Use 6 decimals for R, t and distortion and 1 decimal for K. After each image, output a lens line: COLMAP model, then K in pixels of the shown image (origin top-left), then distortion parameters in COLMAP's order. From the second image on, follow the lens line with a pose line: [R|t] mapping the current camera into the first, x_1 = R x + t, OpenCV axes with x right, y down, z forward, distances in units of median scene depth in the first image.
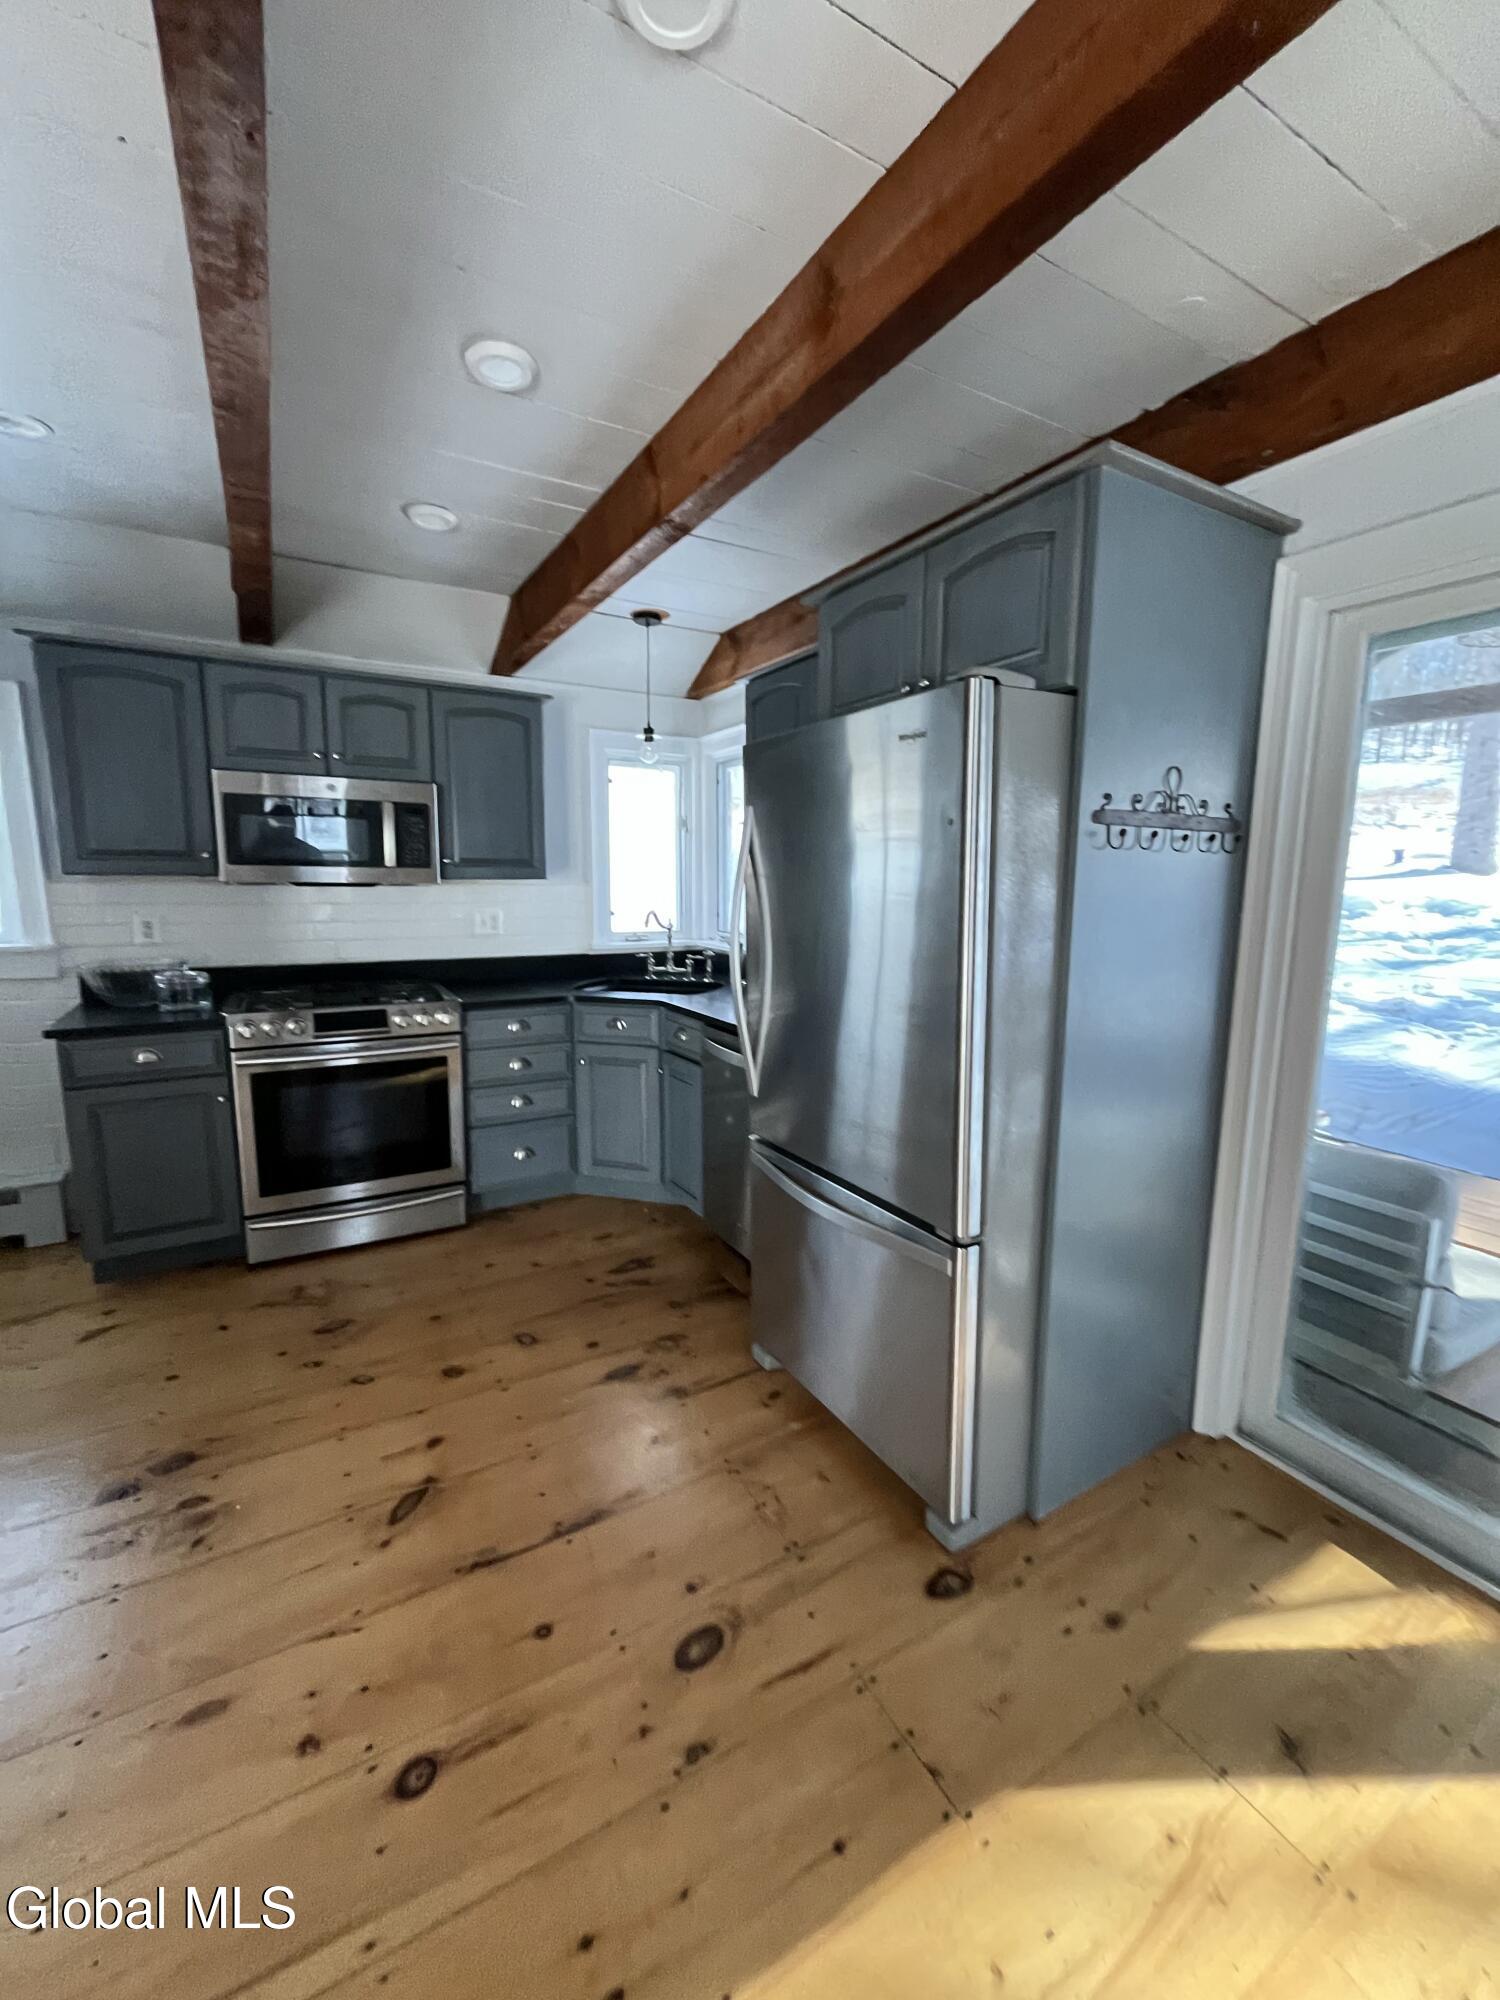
lens RADIAL K [[804.4, 0, 750.8], [0, 804.4, 996.6], [0, 0, 1]] dist [-0.003439, 0.000090]
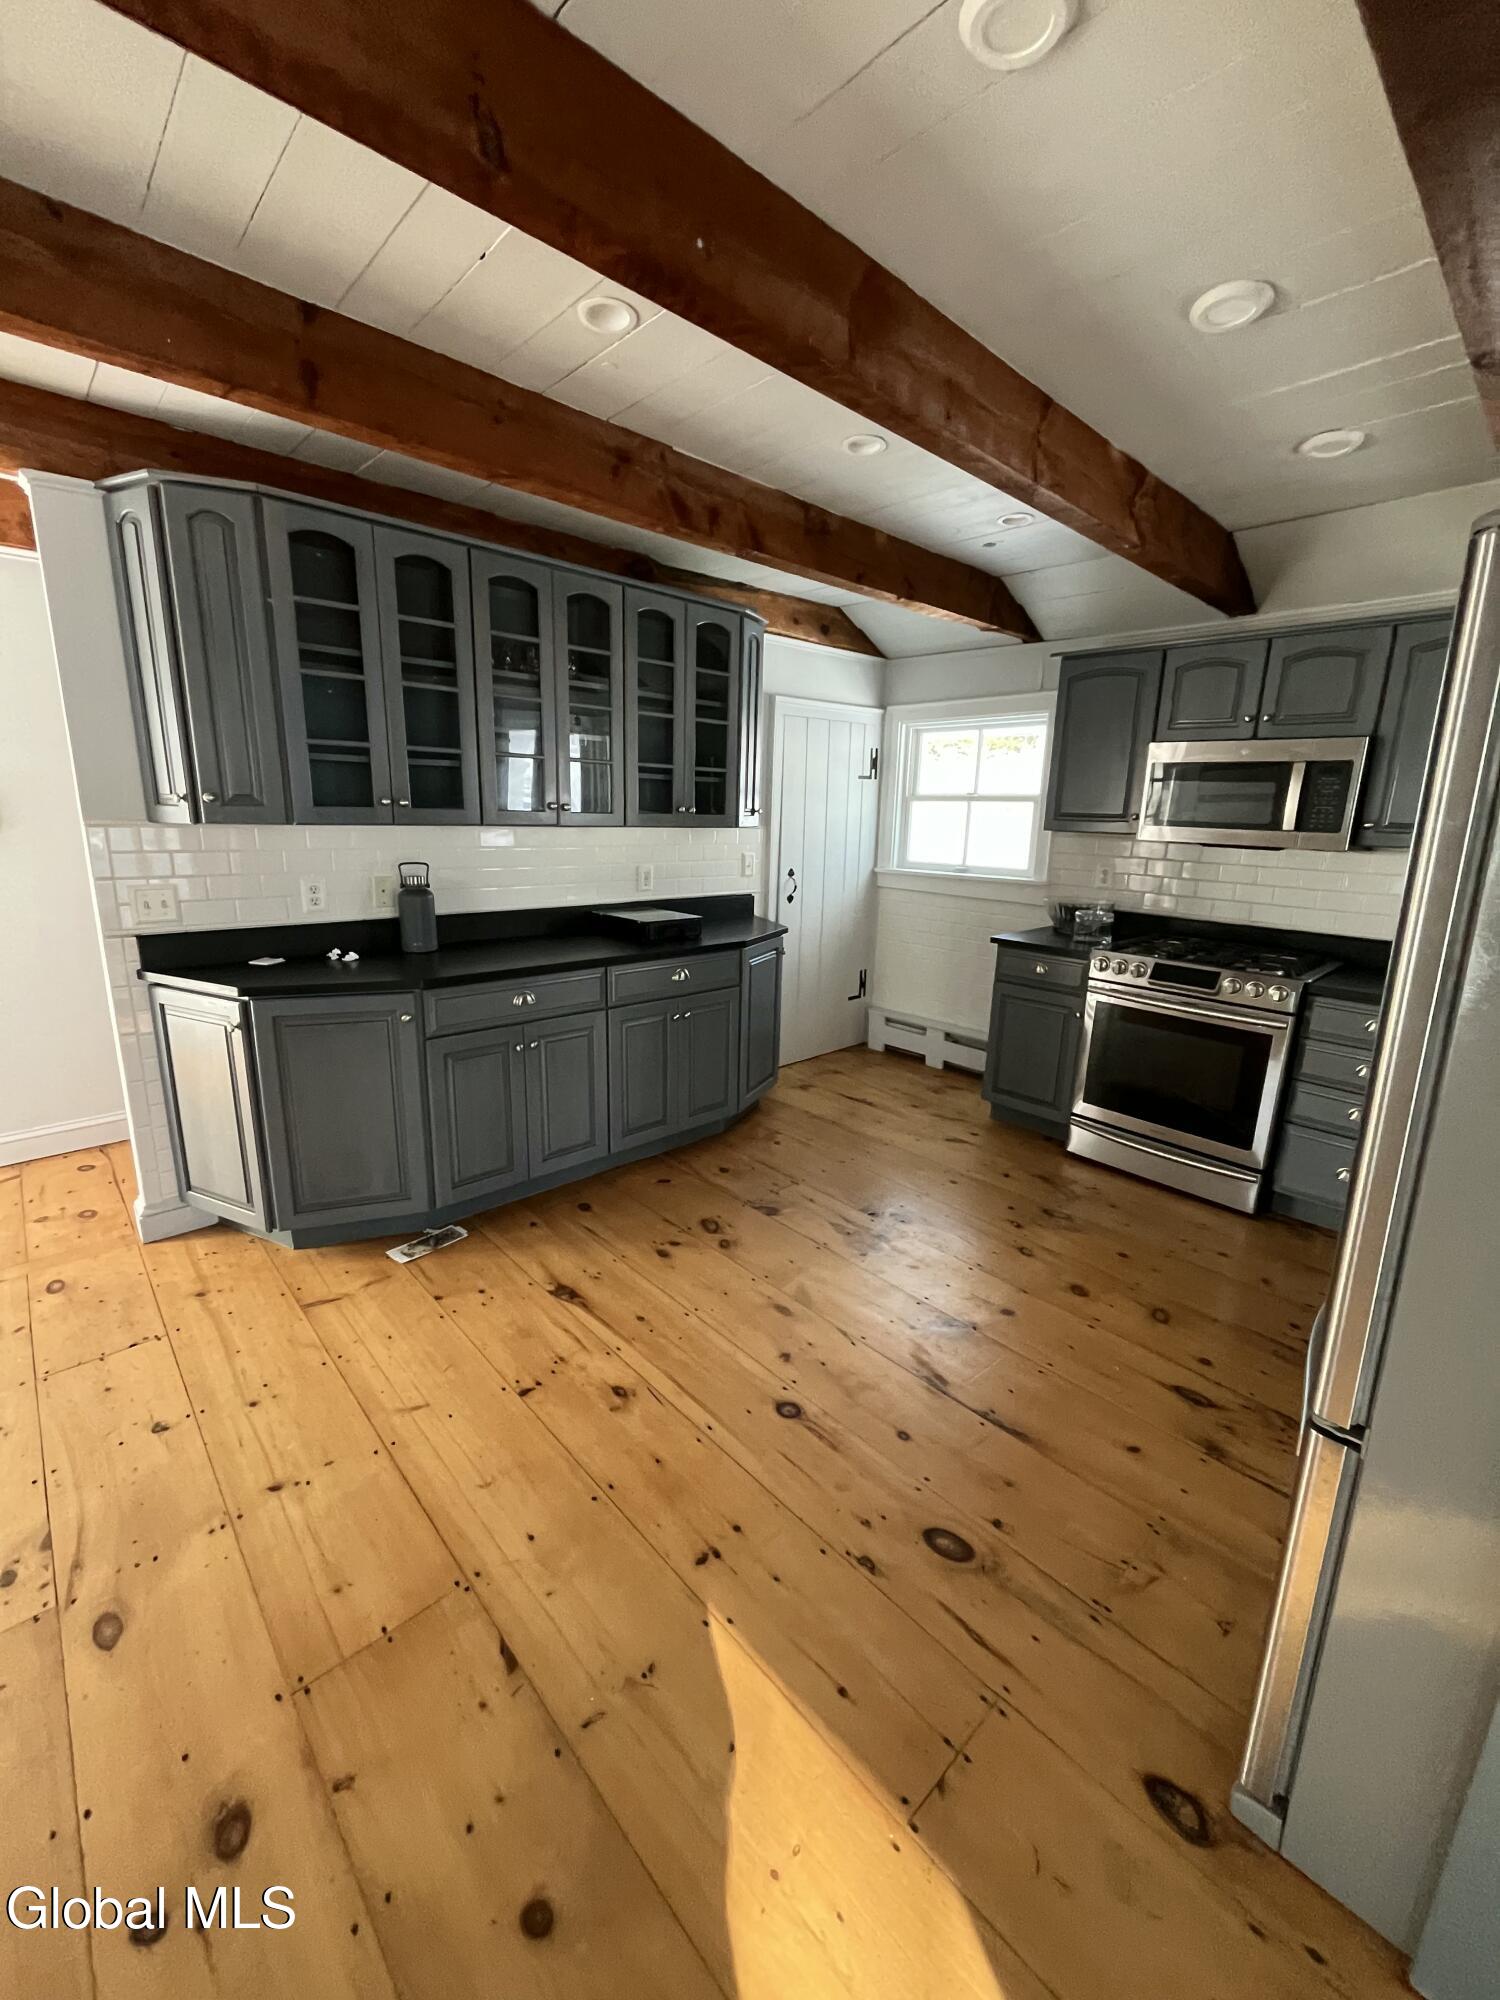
lens RADIAL K [[804.4, 0, 747.5], [0, 804.4, 994.4], [0, 0, 1]] dist [-0.003439, 0.000090]
pose [[0.222945, 0.216001, -0.950599, 0.452290], [-0.167882, 0.969081, 0.180827, -0.048139], [0.960266, 0.119274, 0.252315, 0.213039]]
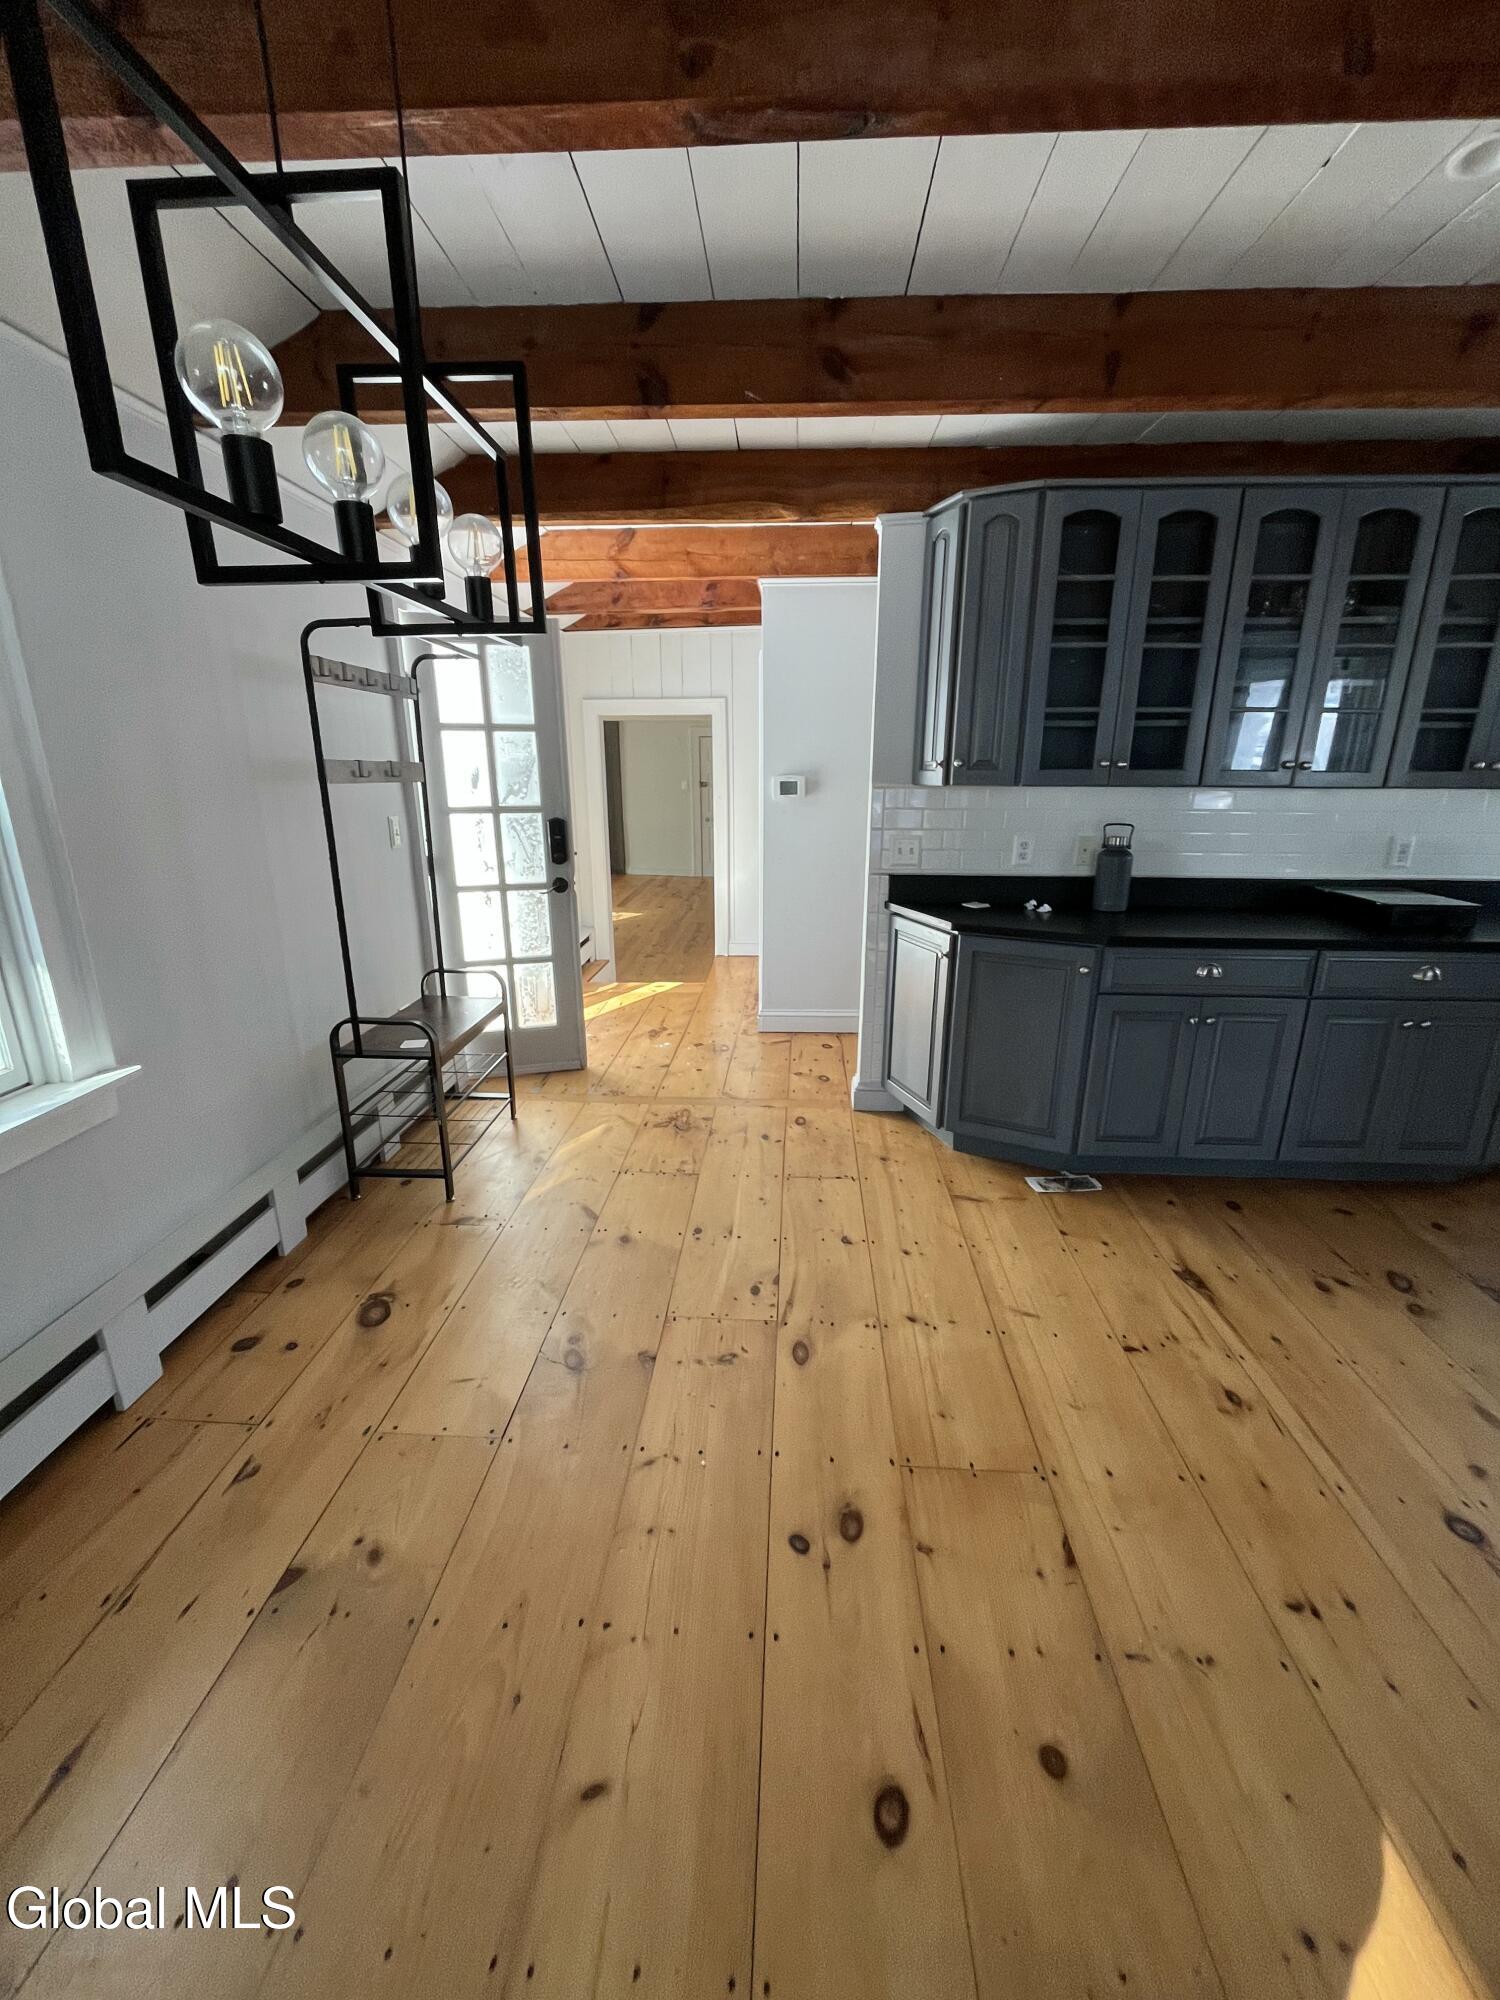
lens RADIAL K [[804.4, 0, 751.1], [0, 804.4, 997.3], [0, 0, 1]] dist [-0.003439, 0.000090]
pose [[-0.548770, 0.223461, -0.805554, 0.514023], [-0.131784, 0.928439, 0.347324, -0.044540], [0.825521, 0.296760, -0.480051, 0.217605]]
